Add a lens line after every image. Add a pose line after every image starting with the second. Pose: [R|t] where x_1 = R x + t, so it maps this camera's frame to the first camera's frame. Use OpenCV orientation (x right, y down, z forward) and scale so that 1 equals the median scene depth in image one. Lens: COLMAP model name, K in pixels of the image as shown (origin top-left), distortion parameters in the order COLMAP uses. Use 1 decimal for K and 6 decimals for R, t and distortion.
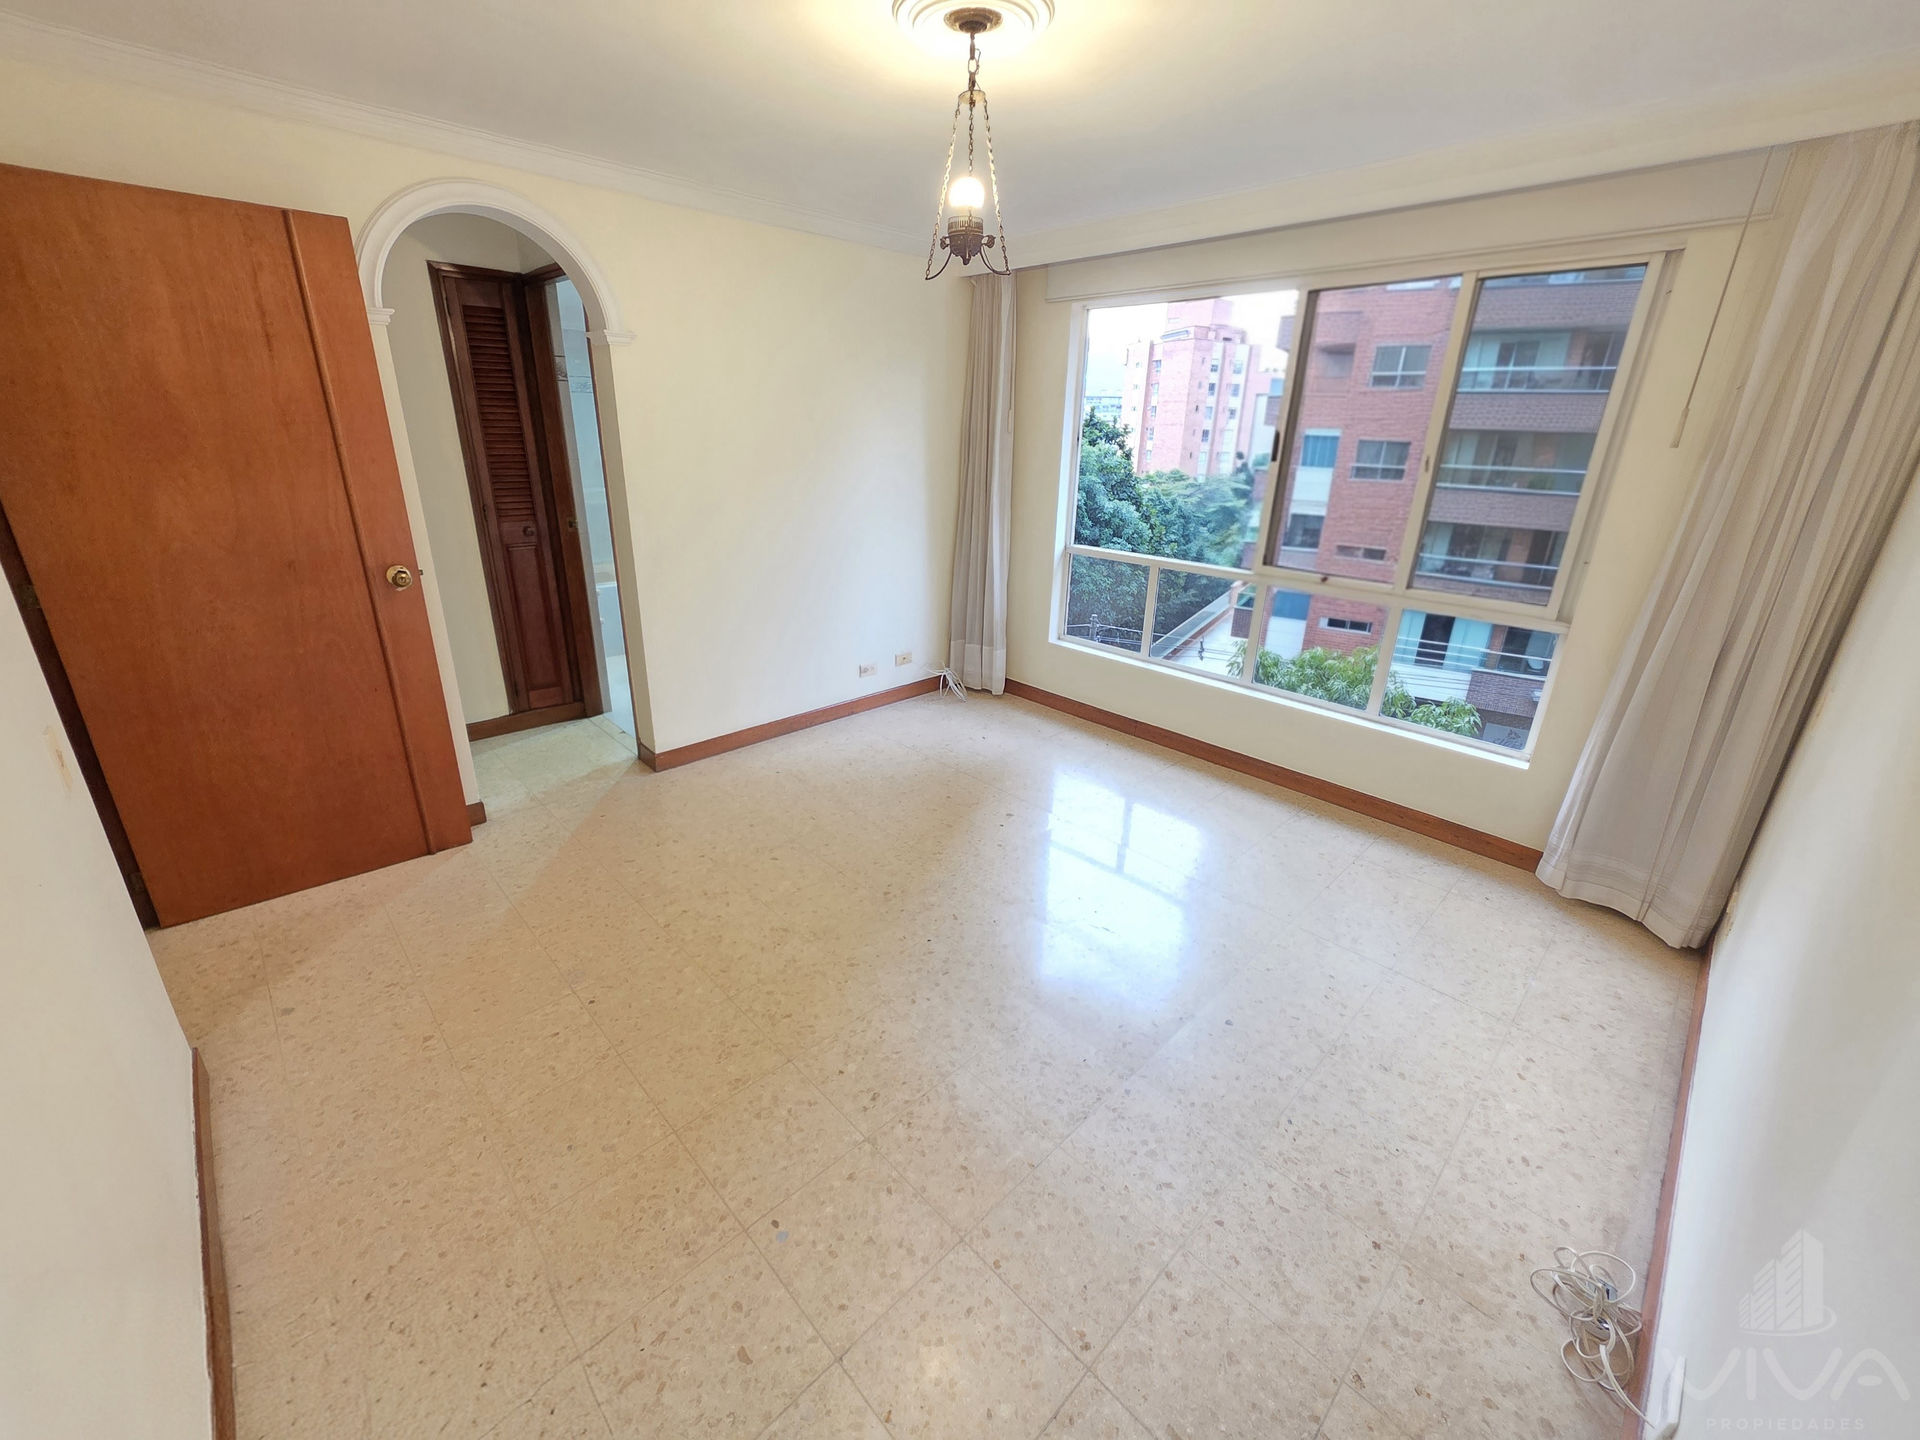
lens RADIAL K [[768.2, 0, 944.6], [0, 768.2, 693.2], [0, 0, 1]] dist [0.002846, -0.000535]
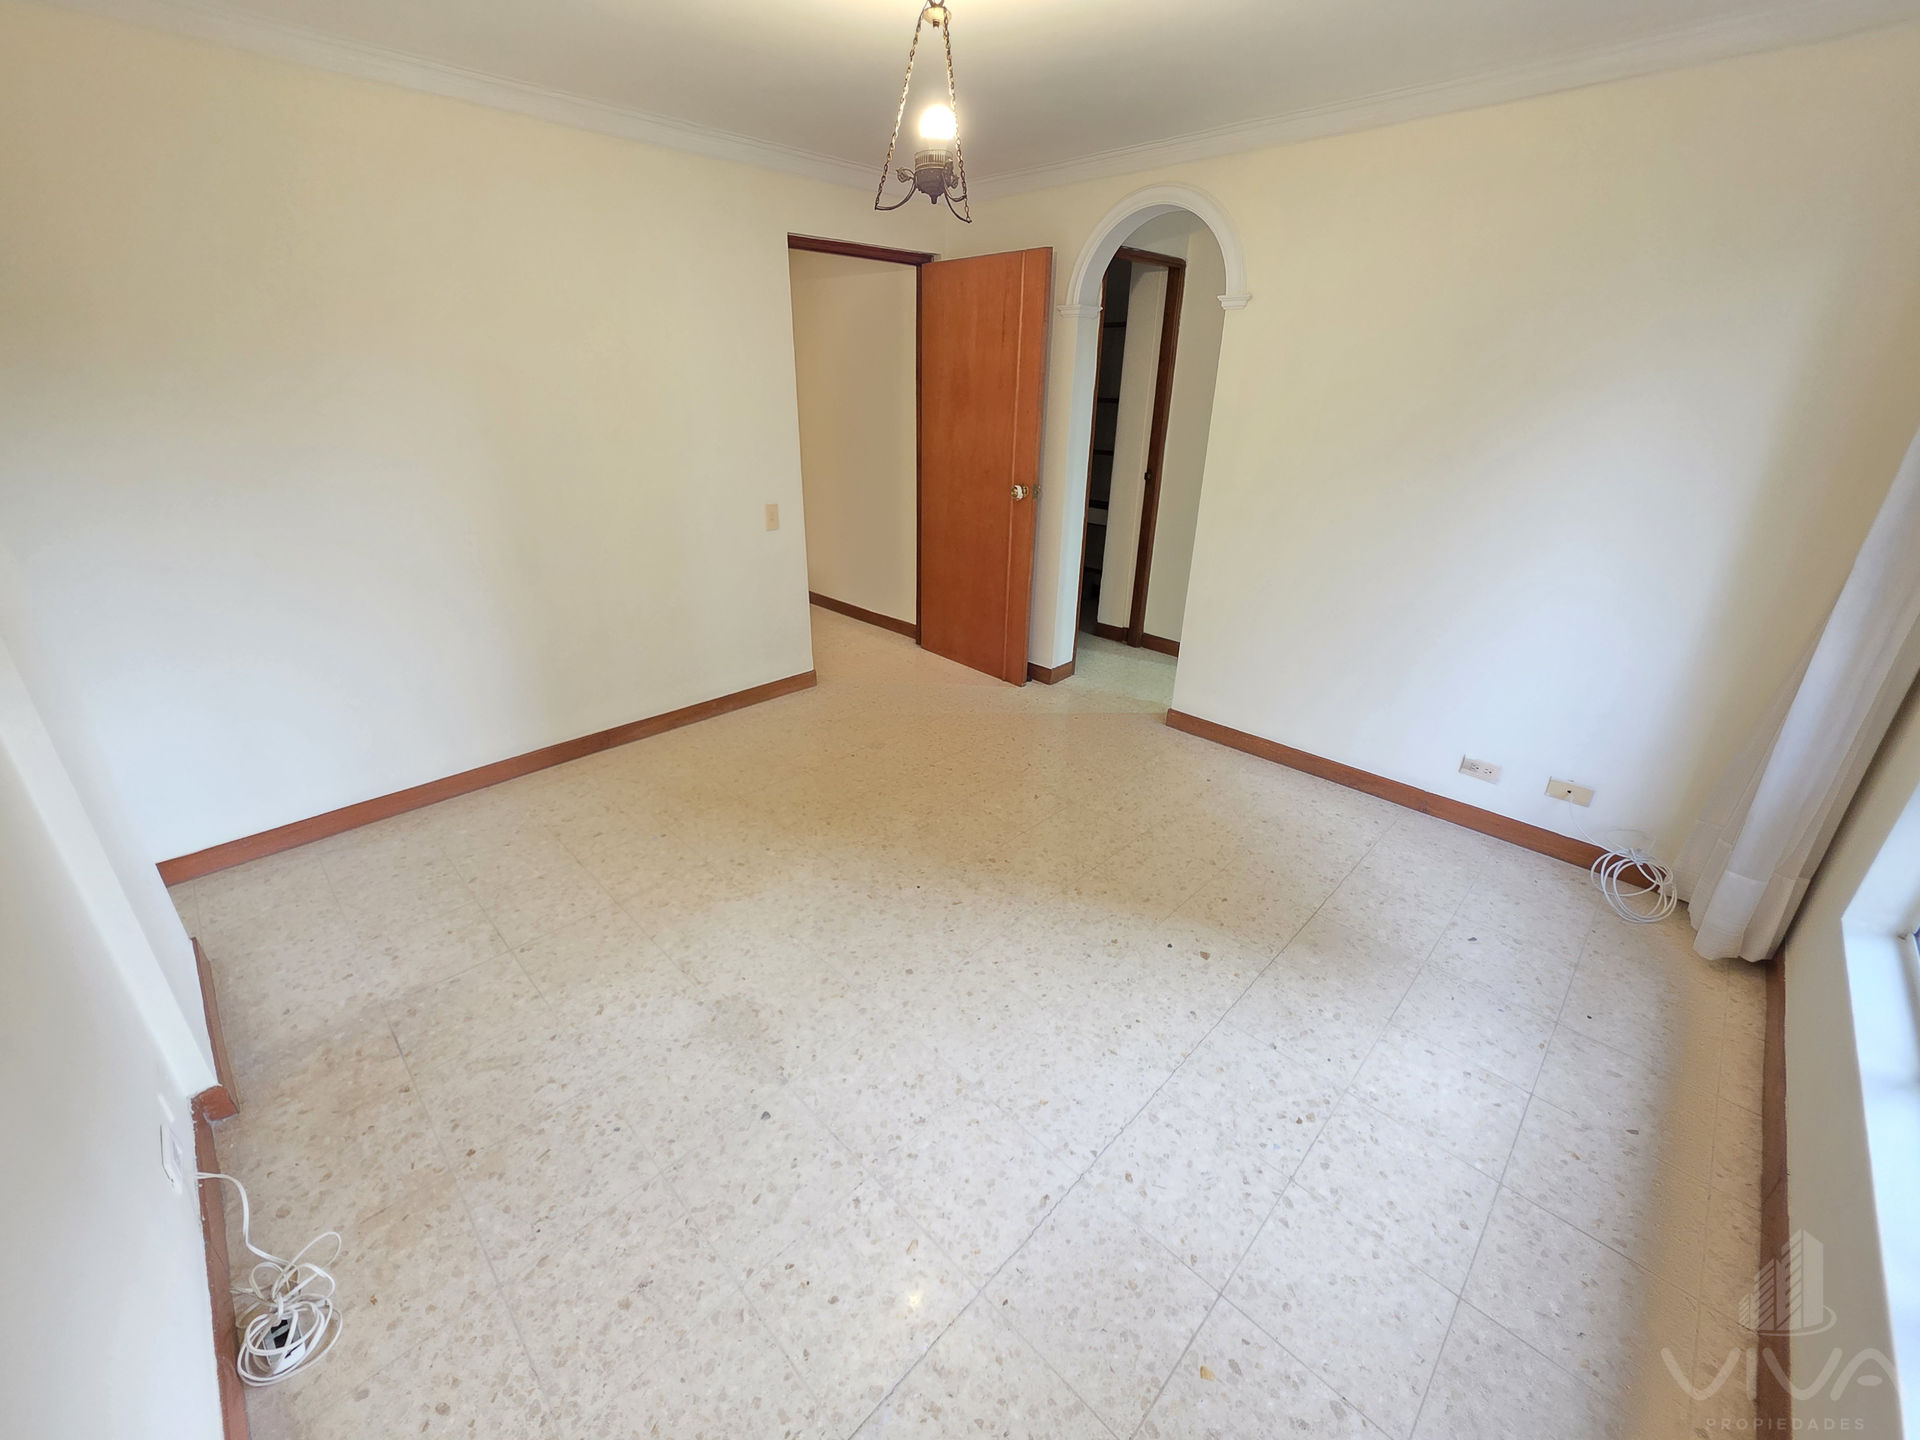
lens RADIAL K [[768.2, 0, 944.6], [0, 768.2, 693.2], [0, 0, 1]] dist [0.002846, -0.000535]
pose [[0.019207, 0.361185, -0.932297, 1.236168], [-0.344757, 0.877671, 0.332920, -0.382547], [0.938495, 0.315022, 0.141378, 1.172576]]
